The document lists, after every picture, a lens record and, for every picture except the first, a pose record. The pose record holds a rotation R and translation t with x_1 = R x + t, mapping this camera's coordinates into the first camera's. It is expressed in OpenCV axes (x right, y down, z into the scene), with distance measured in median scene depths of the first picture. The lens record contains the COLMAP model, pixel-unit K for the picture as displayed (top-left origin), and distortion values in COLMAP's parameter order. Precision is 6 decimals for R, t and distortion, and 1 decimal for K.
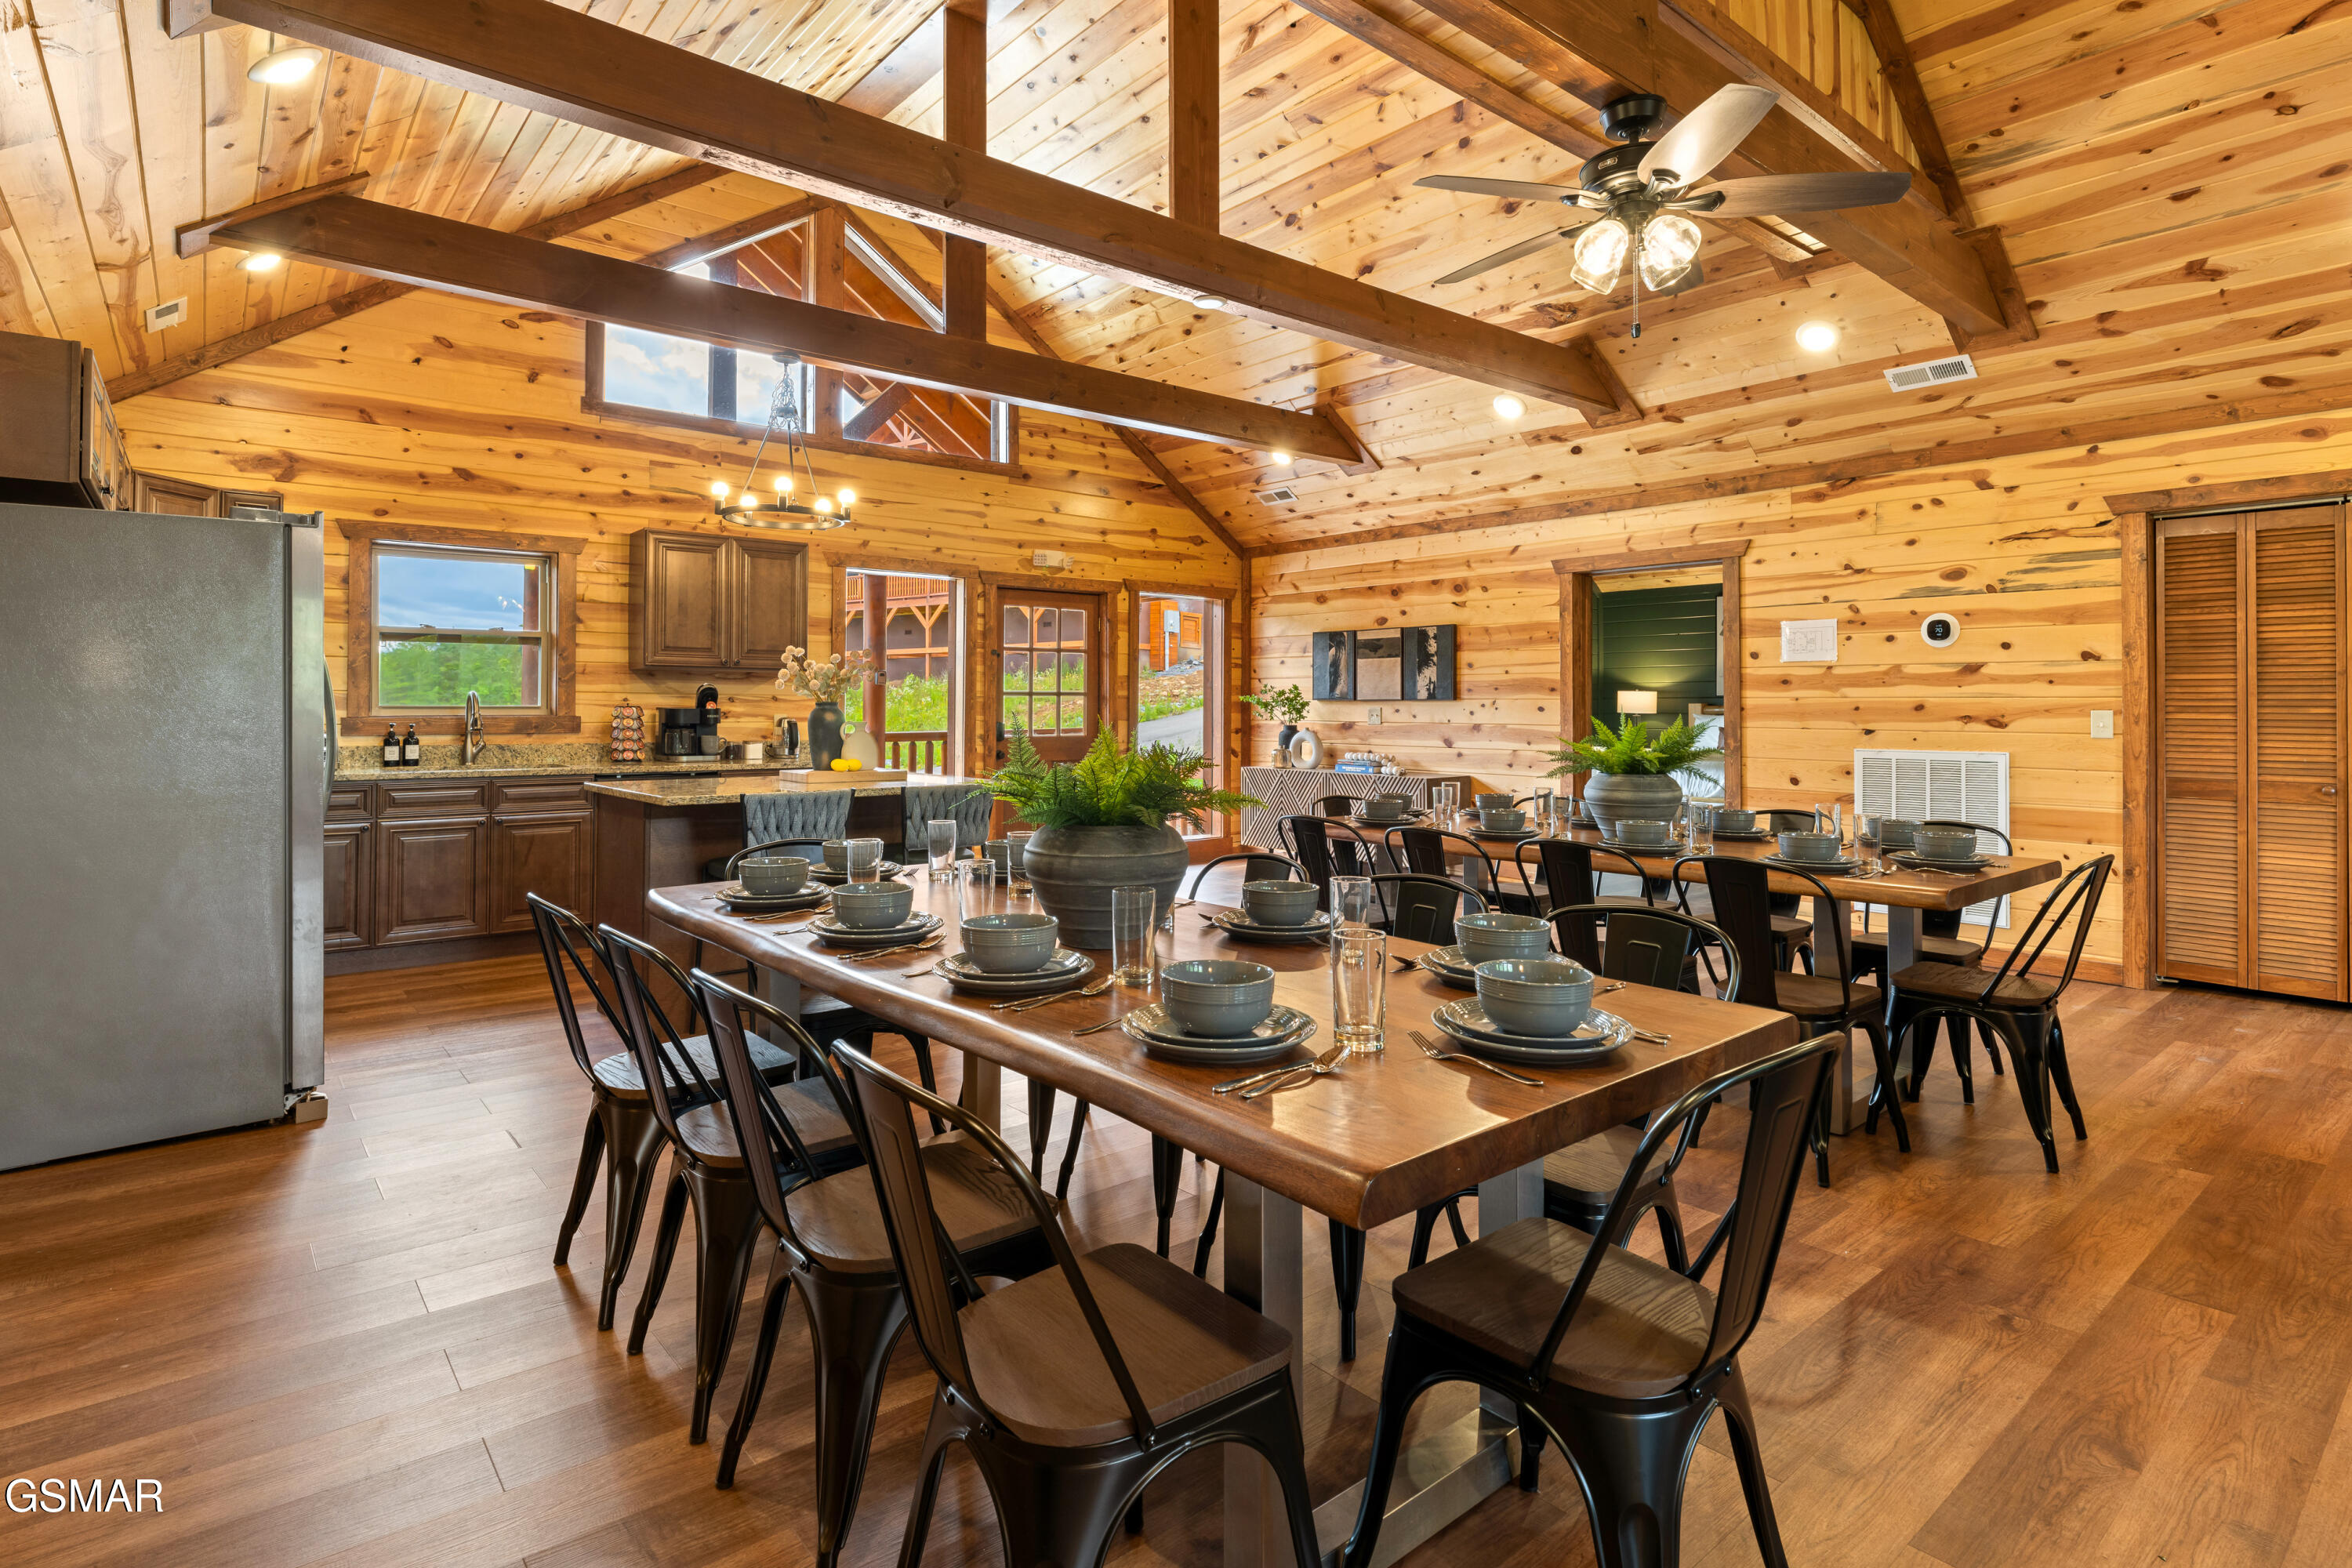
lens RADIAL K [[1167.5, 0, 1172.1], [0, 1167.5, 695.3], [0, 0, 1]] dist [0.004086, -0.000742]
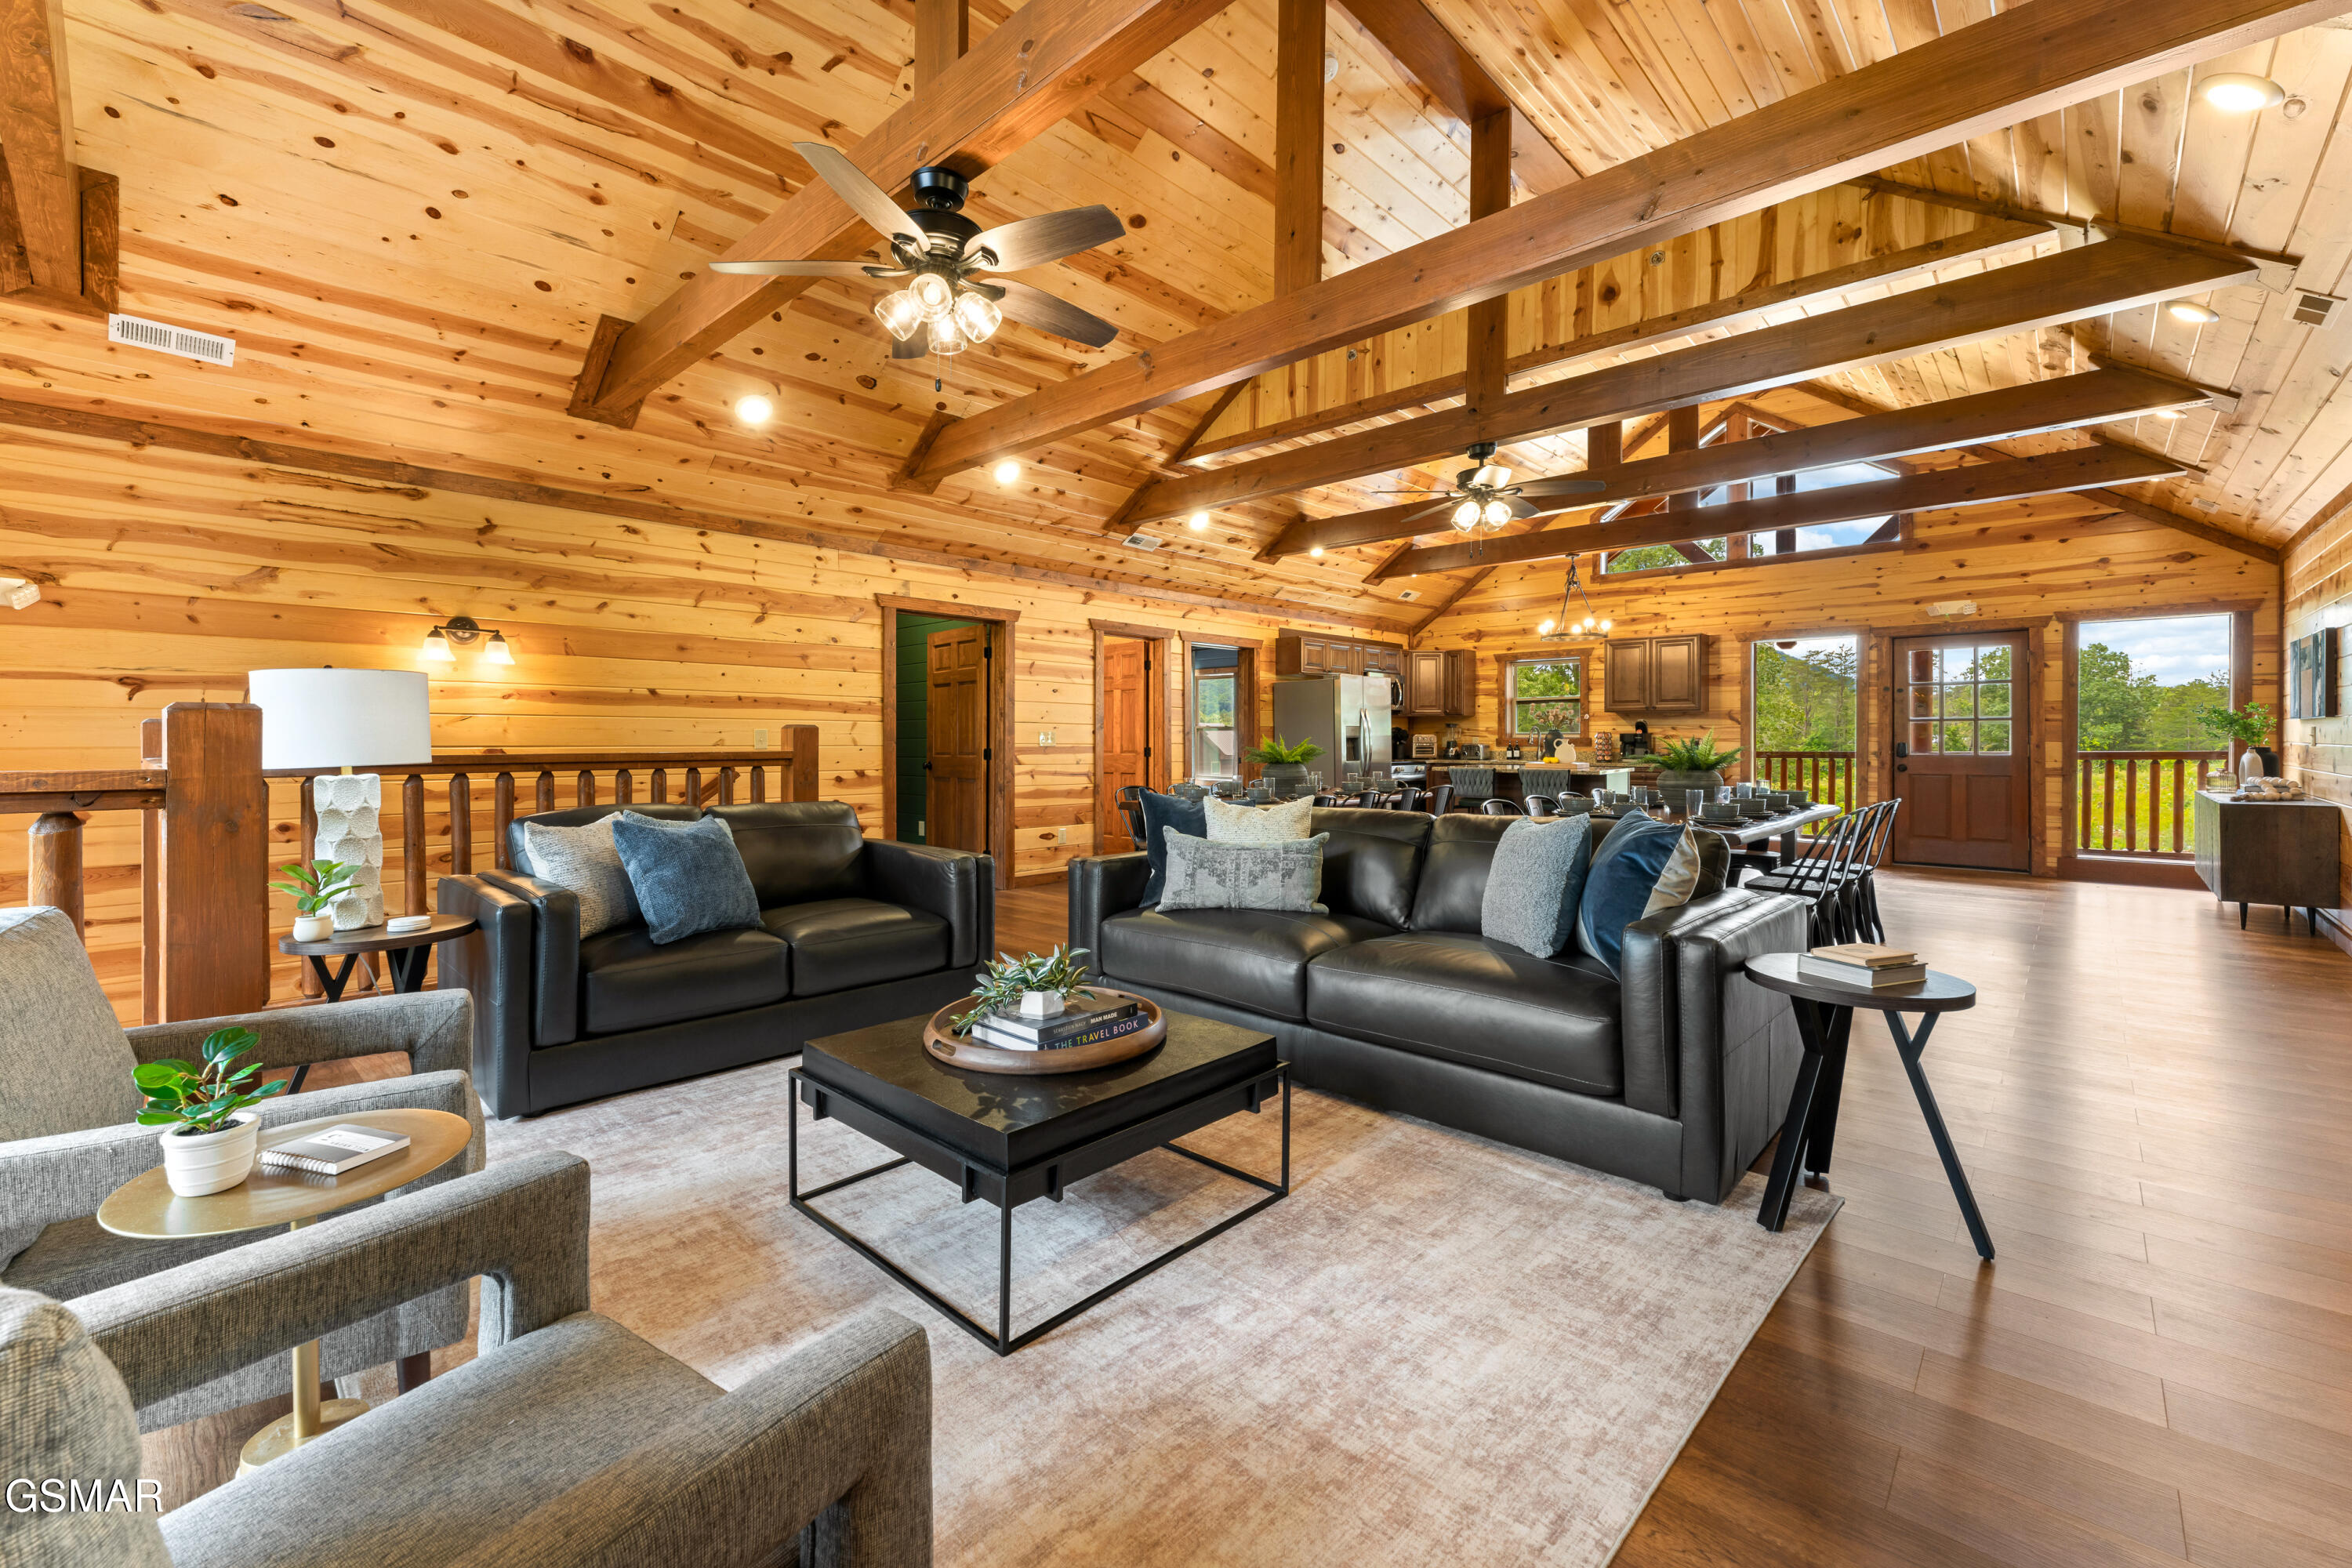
lens RADIAL K [[975.2, 0, 1204.8], [0, 975.2, 735.6], [0, 0, 1]] dist [0.003006, 0.000315]
pose [[0.145385, -0.005486, -0.989360, 1.029622], [0.012582, 0.999914, -0.003696, 0.011839], [0.989295, -0.011911, 0.145442, 0.119017]]
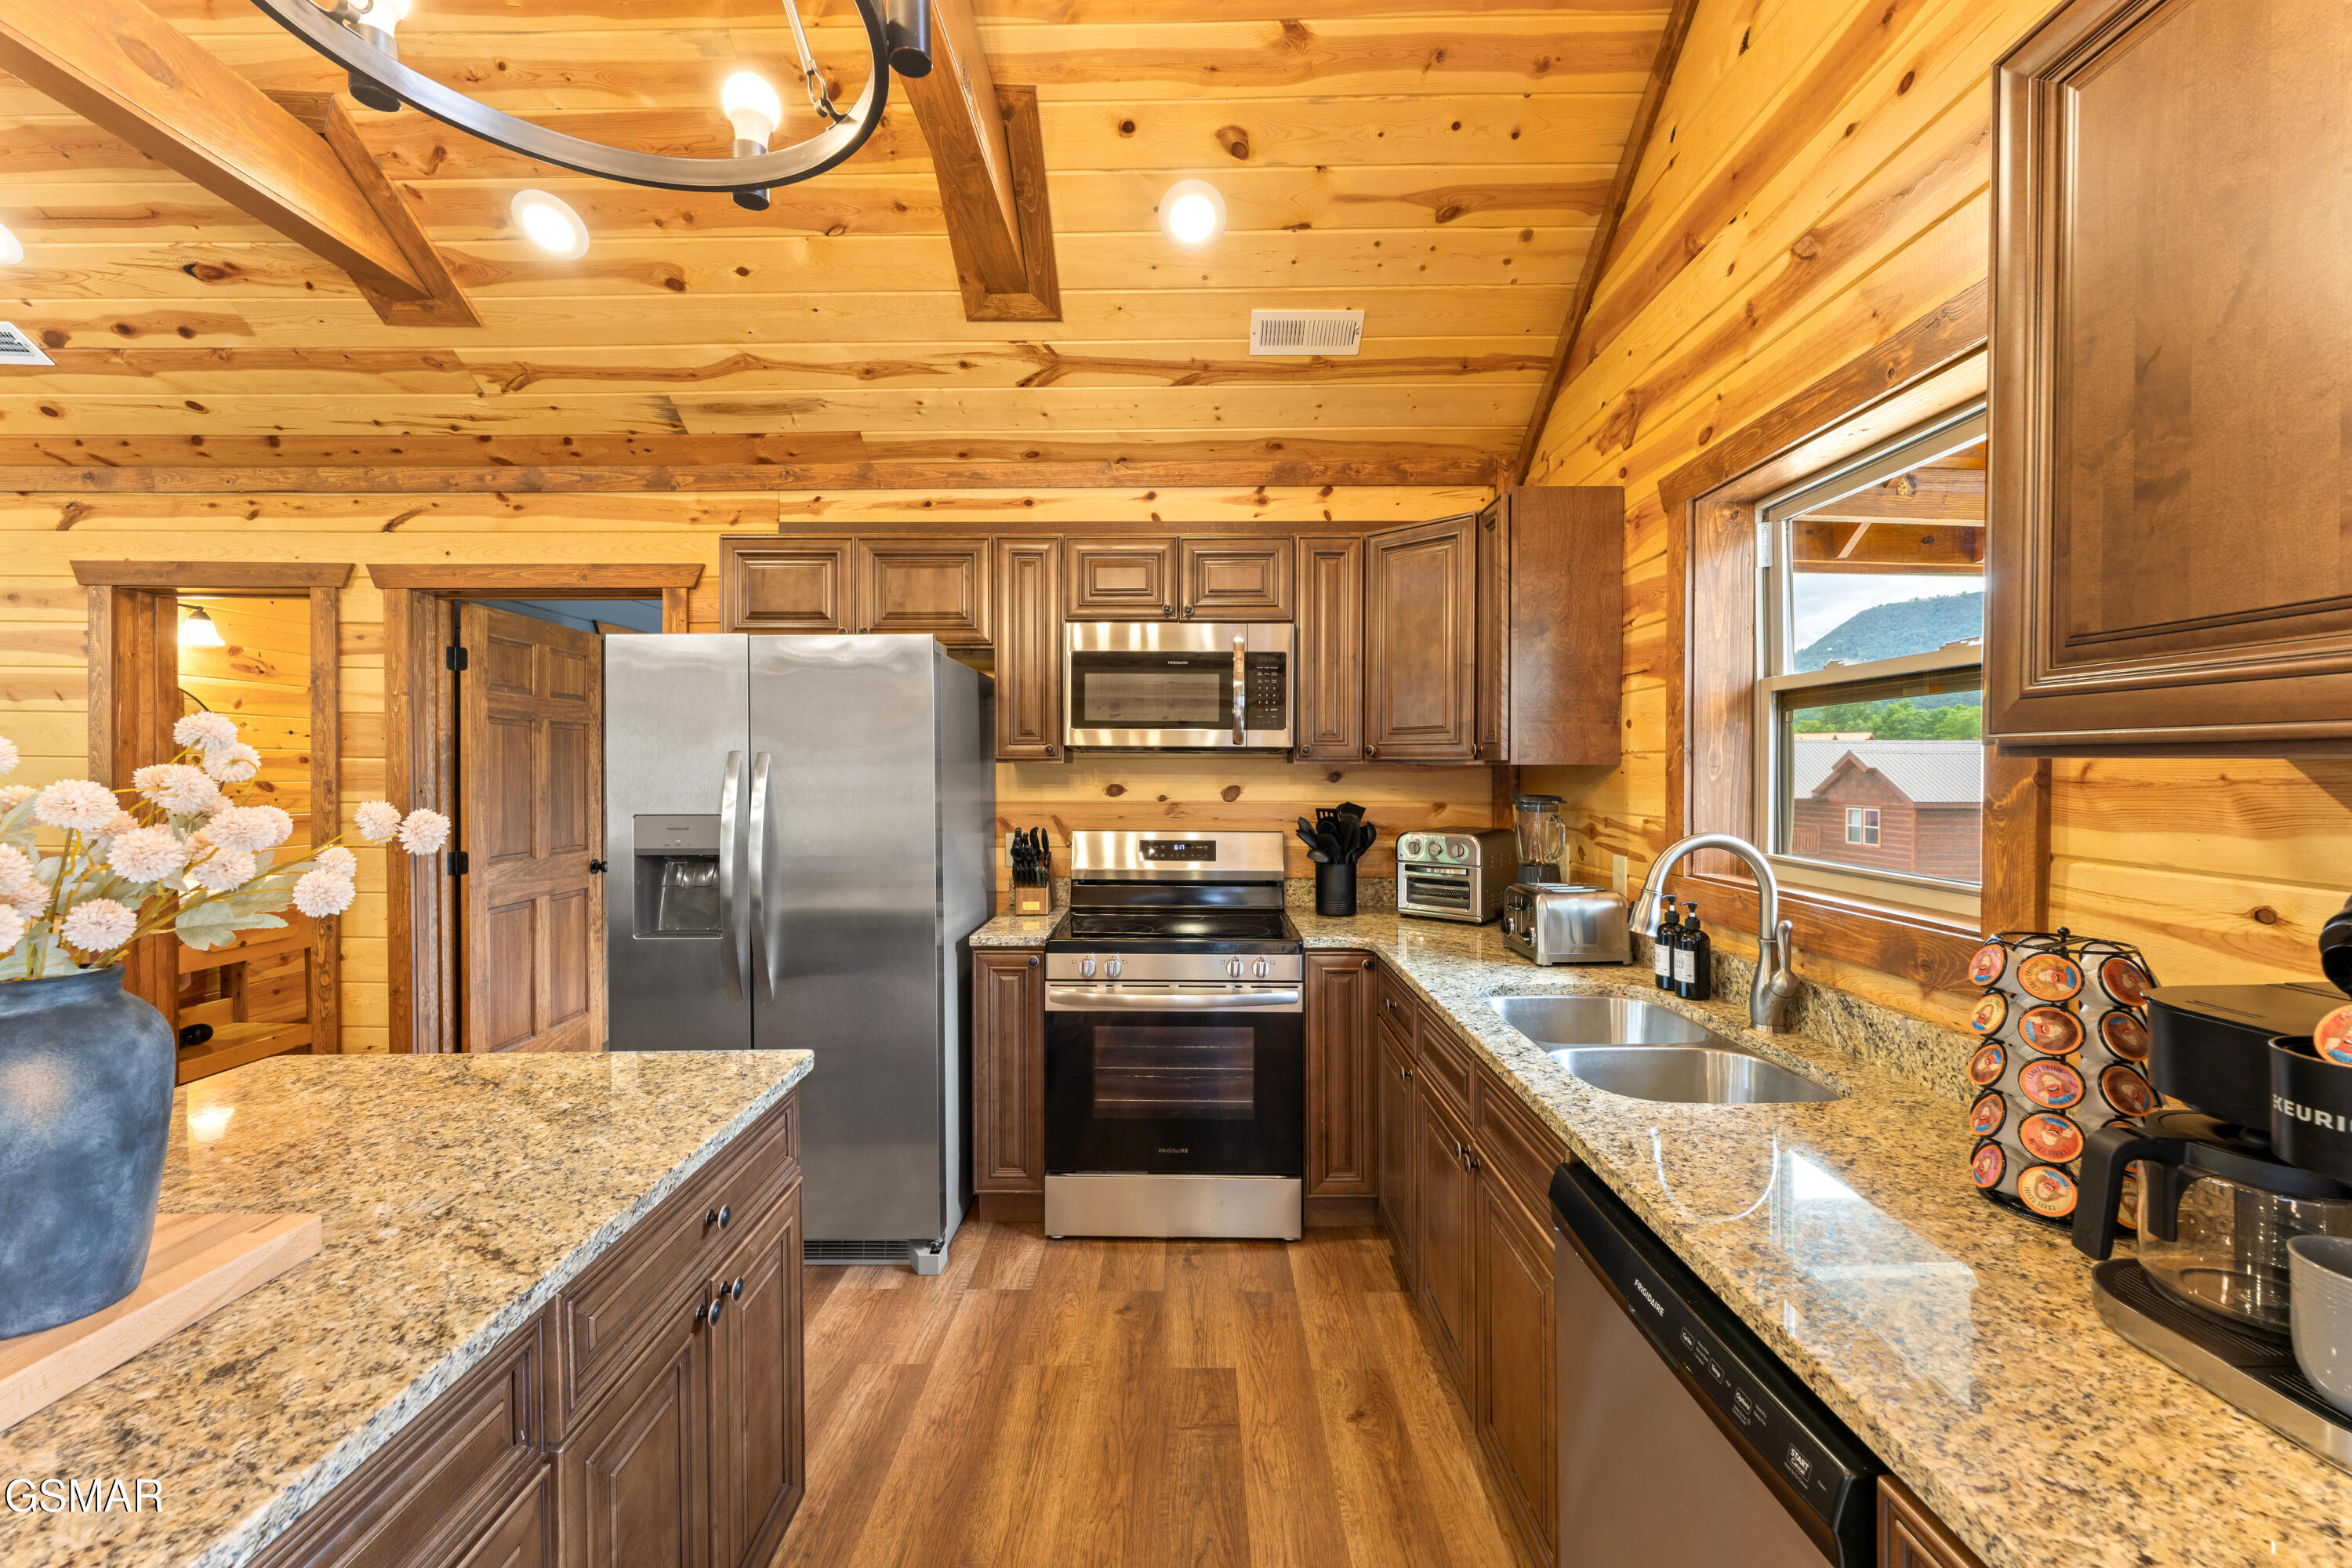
lens RADIAL K [[975.2, 0, 1187.9], [0, 975.2, 779.5], [0, 0, 1]] dist [0.003006, 0.000315]
pose [[-0.650209, 0.003499, -0.759747, -0.231453], [0.004054, 0.999991, 0.001136, -0.020482], [0.759745, -0.002342, -0.650217, 1.000962]]
